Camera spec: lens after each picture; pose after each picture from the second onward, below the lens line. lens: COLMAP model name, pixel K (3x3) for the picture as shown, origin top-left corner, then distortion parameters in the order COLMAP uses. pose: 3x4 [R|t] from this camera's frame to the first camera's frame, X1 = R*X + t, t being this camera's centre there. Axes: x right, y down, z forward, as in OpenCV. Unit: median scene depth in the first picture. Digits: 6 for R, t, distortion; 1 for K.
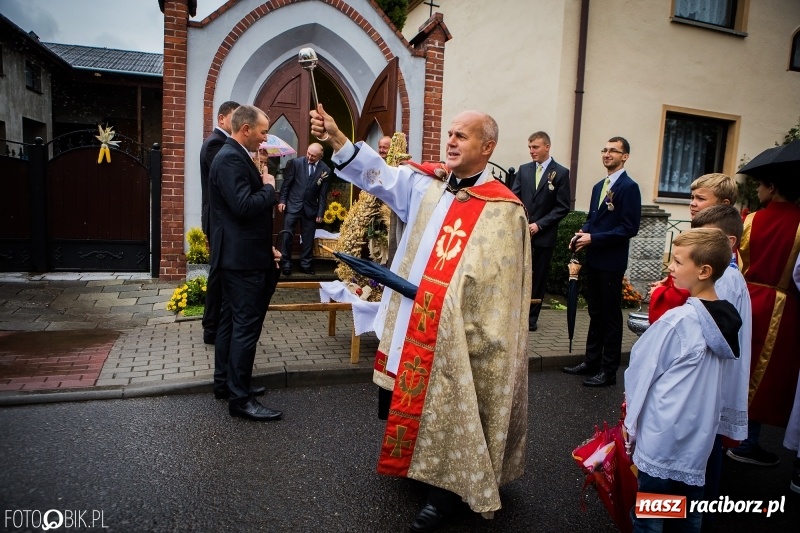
lens RADIAL K [[550.3, 0, 400.0], [0, 550.3, 266.5], [0, 0, 1]] dist [-0.107467, 0.075911]
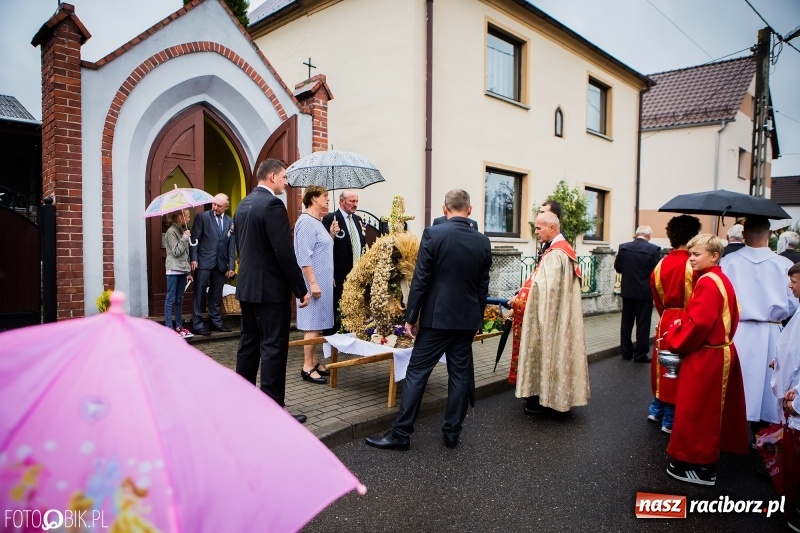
lens RADIAL K [[550.3, 0, 400.0], [0, 550.3, 266.5], [0, 0, 1]] dist [-0.107467, 0.075911]
pose [[0.892765, -0.053984, 0.447277, -0.312267], [0.084832, 0.995179, -0.049213, -0.026824], [-0.442464, 0.081879, 0.893041, 0.001496]]
